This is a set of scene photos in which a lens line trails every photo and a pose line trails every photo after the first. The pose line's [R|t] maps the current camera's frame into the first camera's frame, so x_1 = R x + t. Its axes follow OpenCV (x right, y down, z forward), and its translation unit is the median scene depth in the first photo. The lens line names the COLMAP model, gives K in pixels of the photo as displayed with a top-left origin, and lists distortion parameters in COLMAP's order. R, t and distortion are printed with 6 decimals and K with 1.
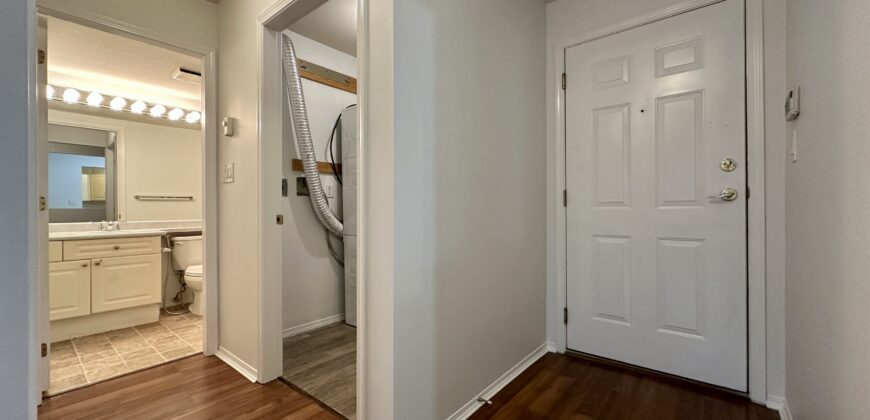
lens RADIAL K [[348.5, 0, 435.0], [0, 348.5, 210.0], [0, 0, 1]] dist [-0.000529, -0.000157]
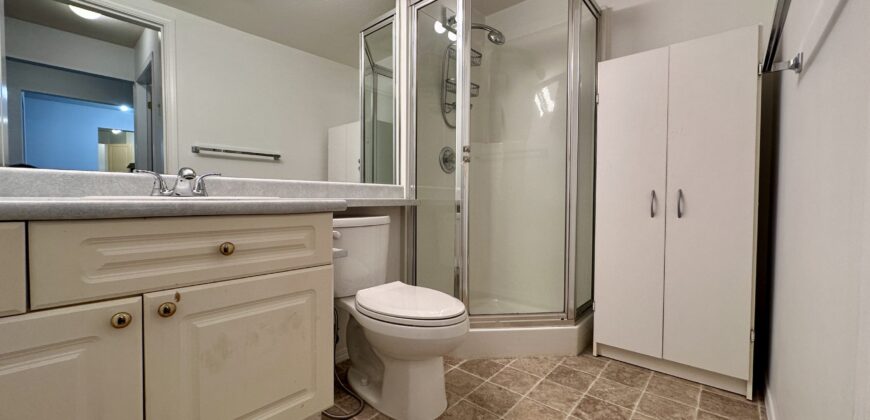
lens RADIAL K [[348.5, 0, 435.0], [0, 348.5, 210.0], [0, 0, 1]] dist [-0.000529, -0.000157]
pose [[0.999641, 0.012975, -0.023462, -0.694477], [-0.012370, 0.999592, 0.025751, 0.062637], [0.023787, -0.025451, 0.999393, 0.678578]]
